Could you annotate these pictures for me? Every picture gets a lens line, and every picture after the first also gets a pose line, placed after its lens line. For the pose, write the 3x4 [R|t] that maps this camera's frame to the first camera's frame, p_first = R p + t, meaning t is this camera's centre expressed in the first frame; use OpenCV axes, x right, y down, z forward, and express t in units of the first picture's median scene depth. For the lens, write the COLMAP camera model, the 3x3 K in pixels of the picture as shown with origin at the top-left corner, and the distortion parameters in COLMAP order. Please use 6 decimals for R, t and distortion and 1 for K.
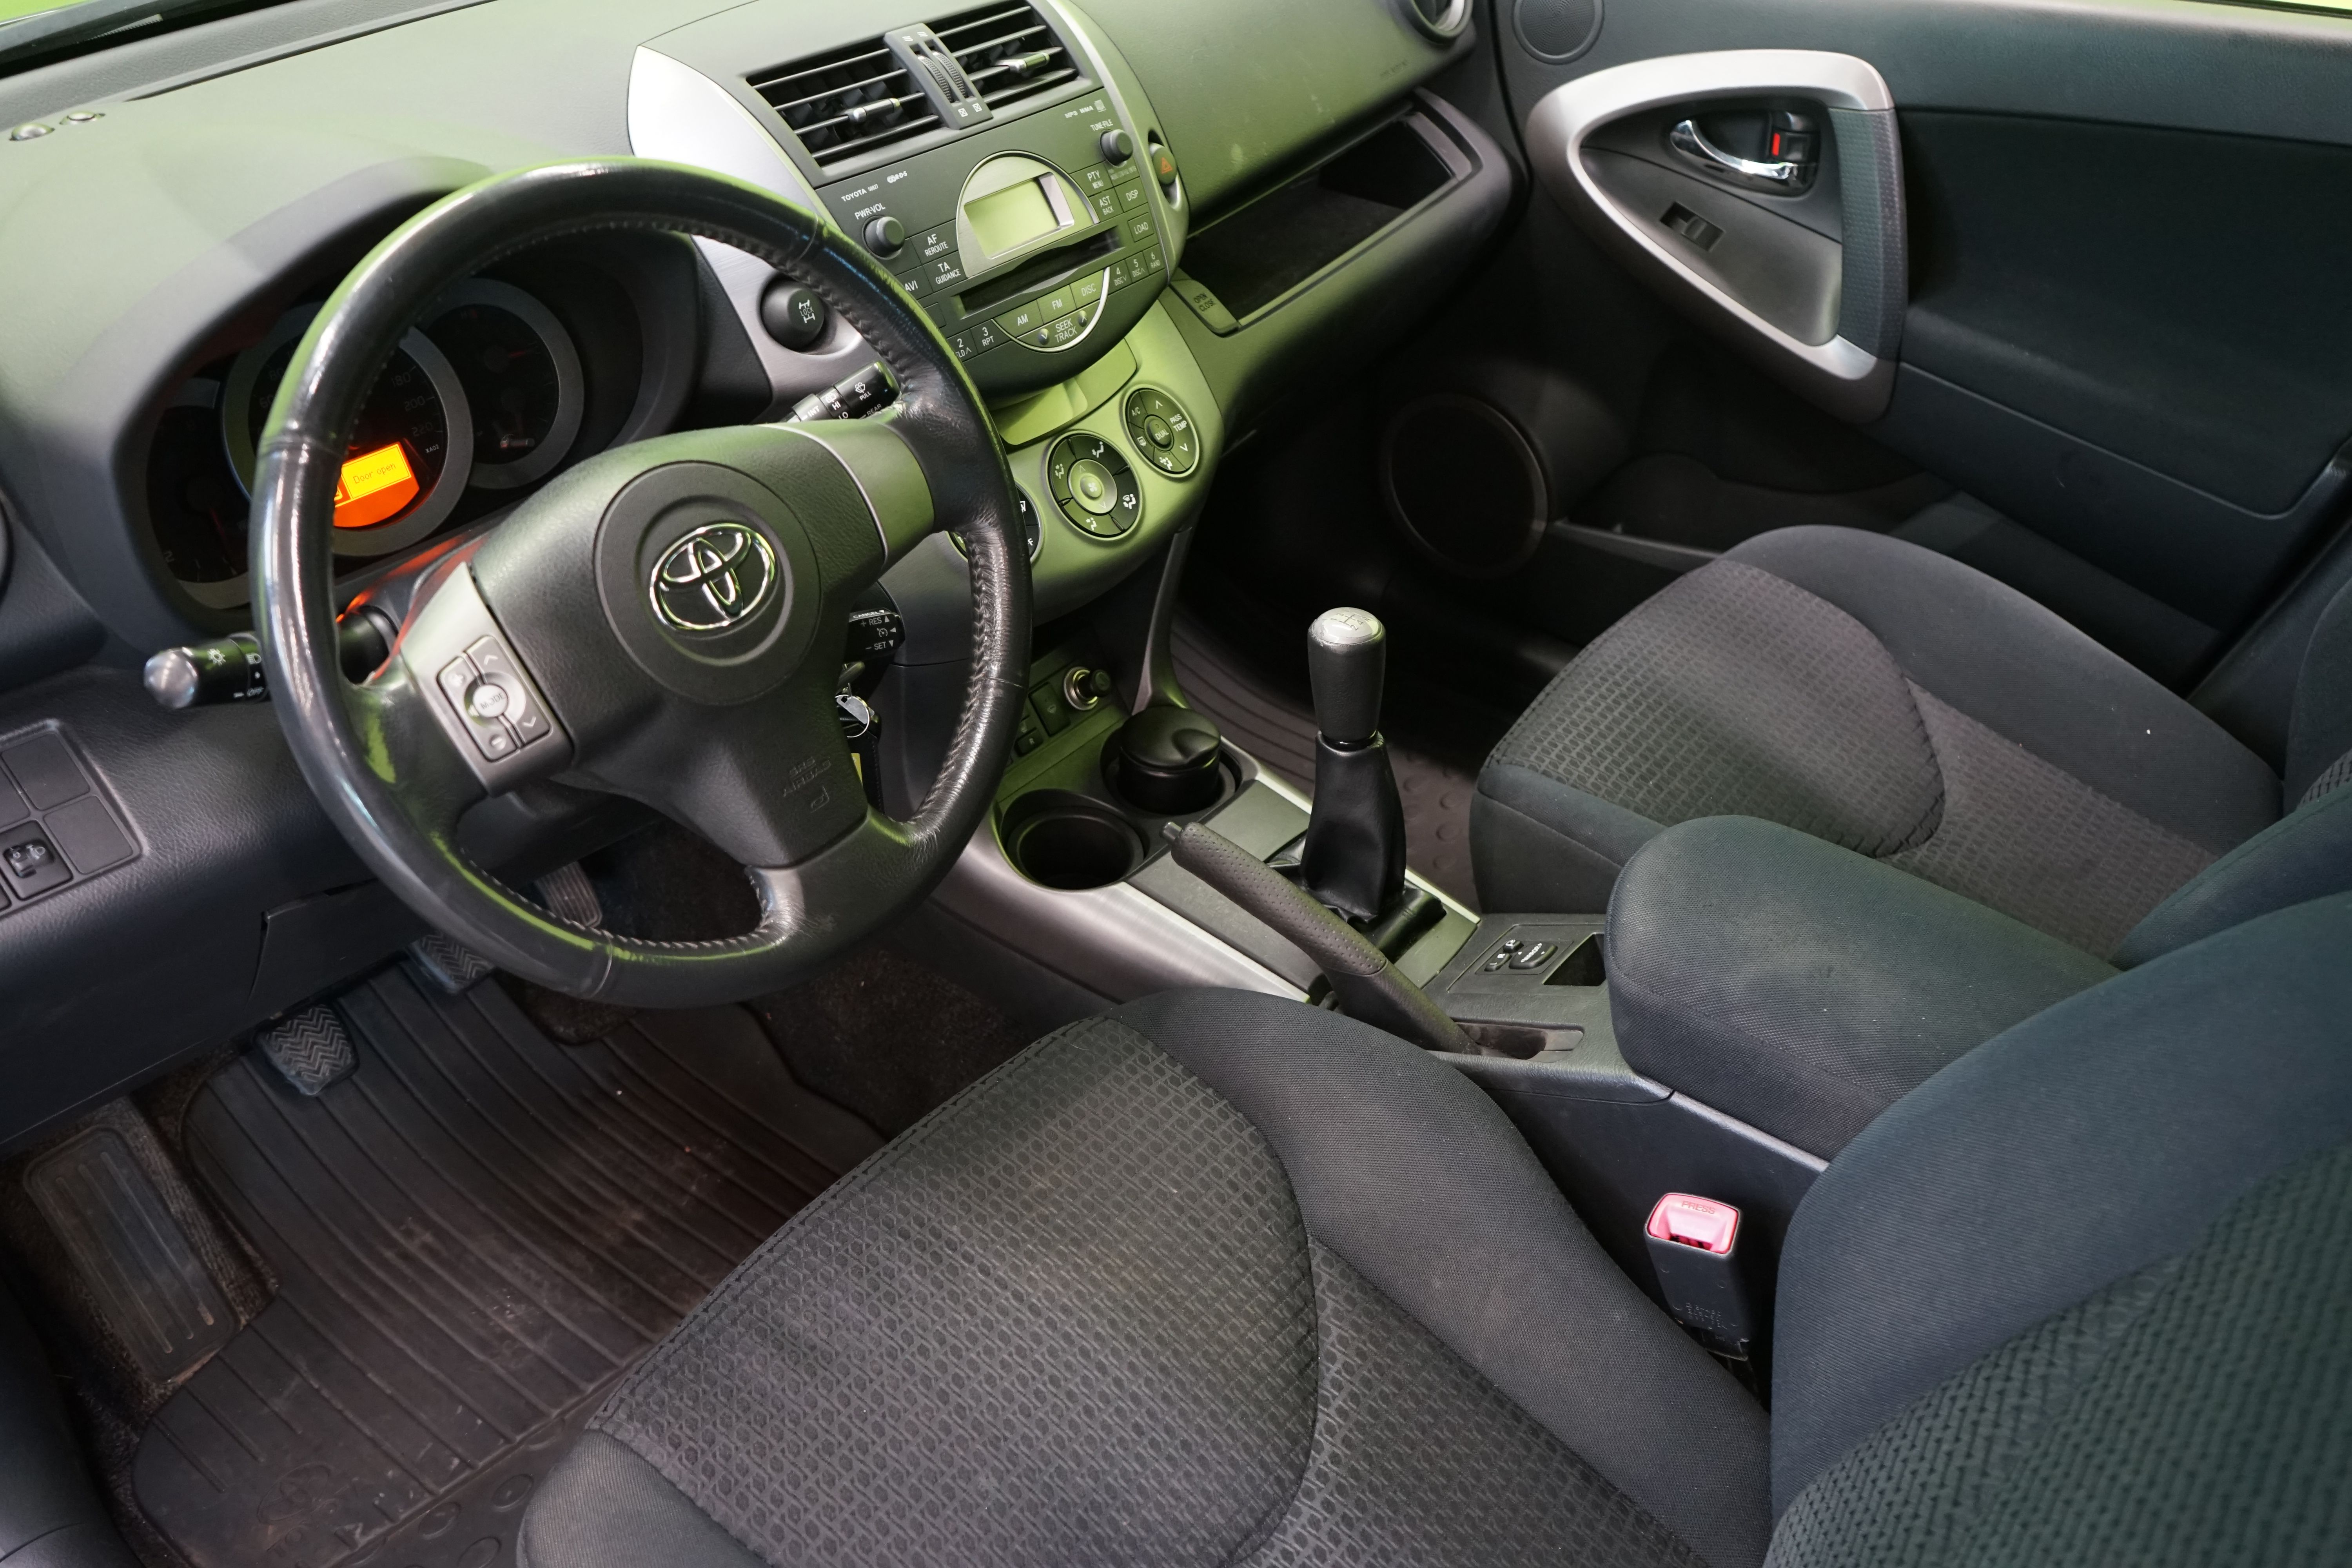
lens RADIAL K [[1939.0, 0, 1176.0], [0, 1939.0, 784.0], [0, 0, 1]] dist [0.000823, 0.003618]
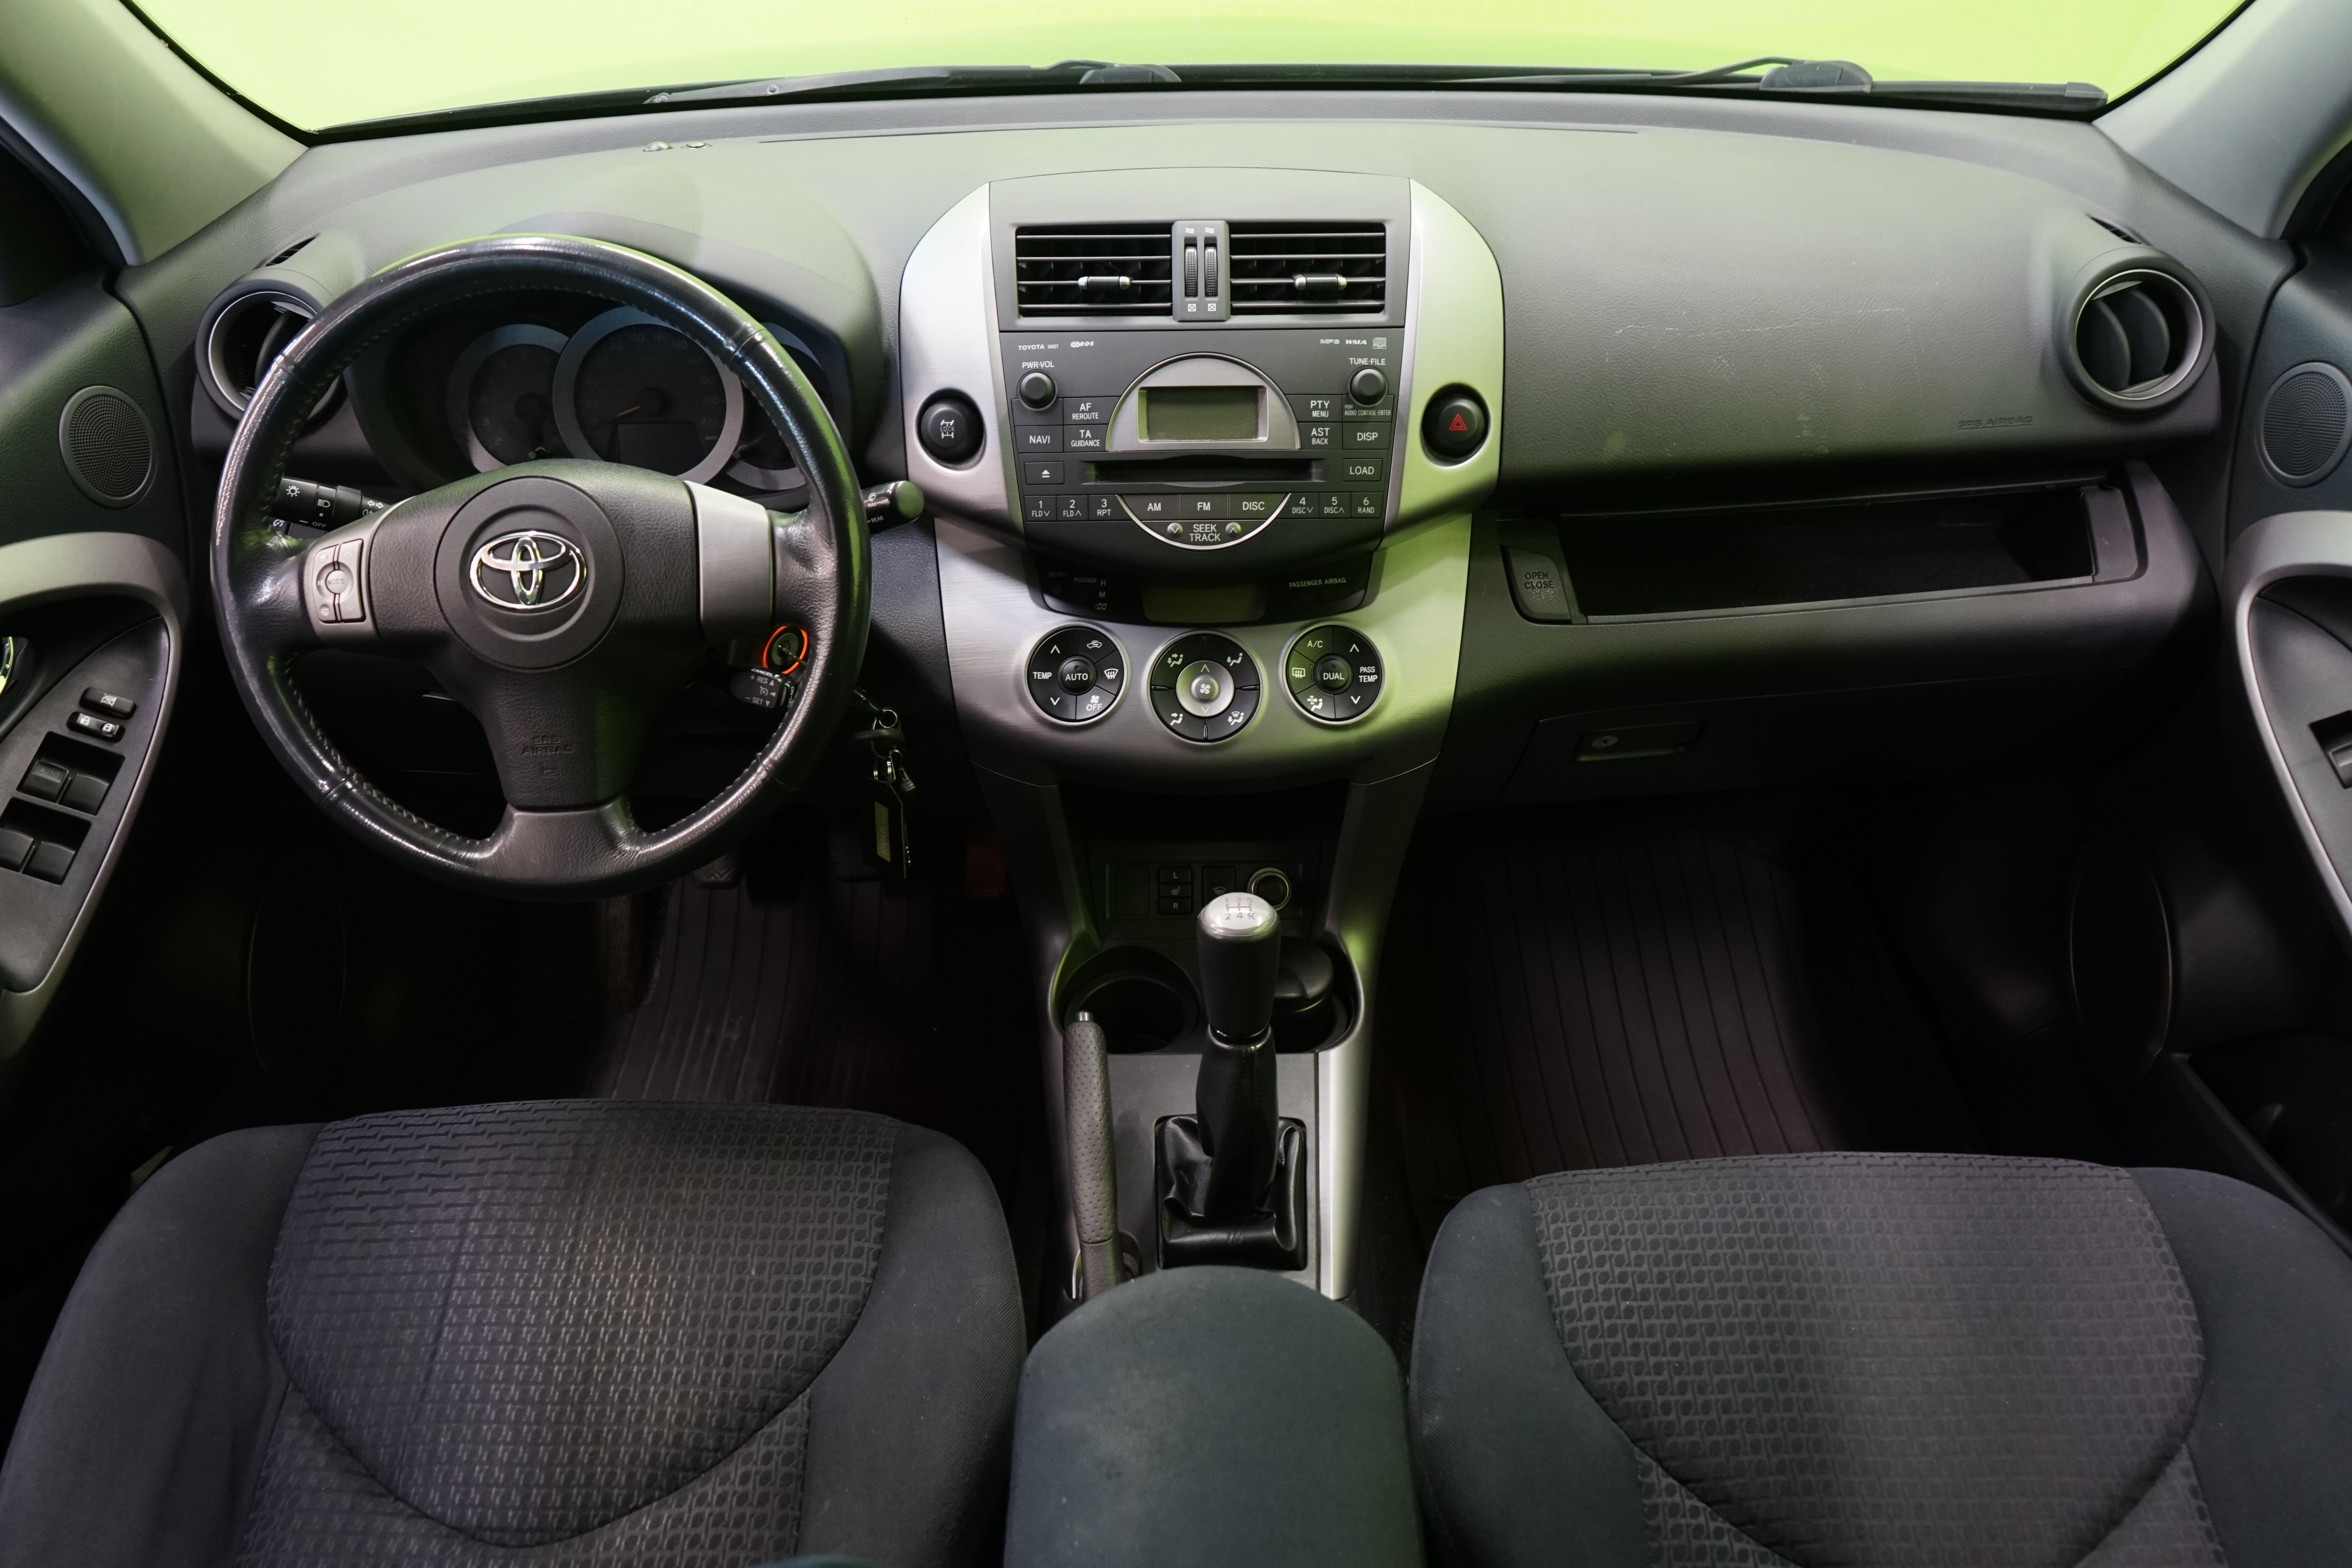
lens RADIAL K [[1939.0, 0, 1176.0], [0, 1939.0, 784.0], [0, 0, 1]] dist [0.000823, 0.003618]
pose [[0.605117, 0.413919, -0.680077, 0.709271], [-0.447290, 0.883413, 0.139688, -0.264791], [0.658608, 0.219664, 0.719710, 0.302740]]
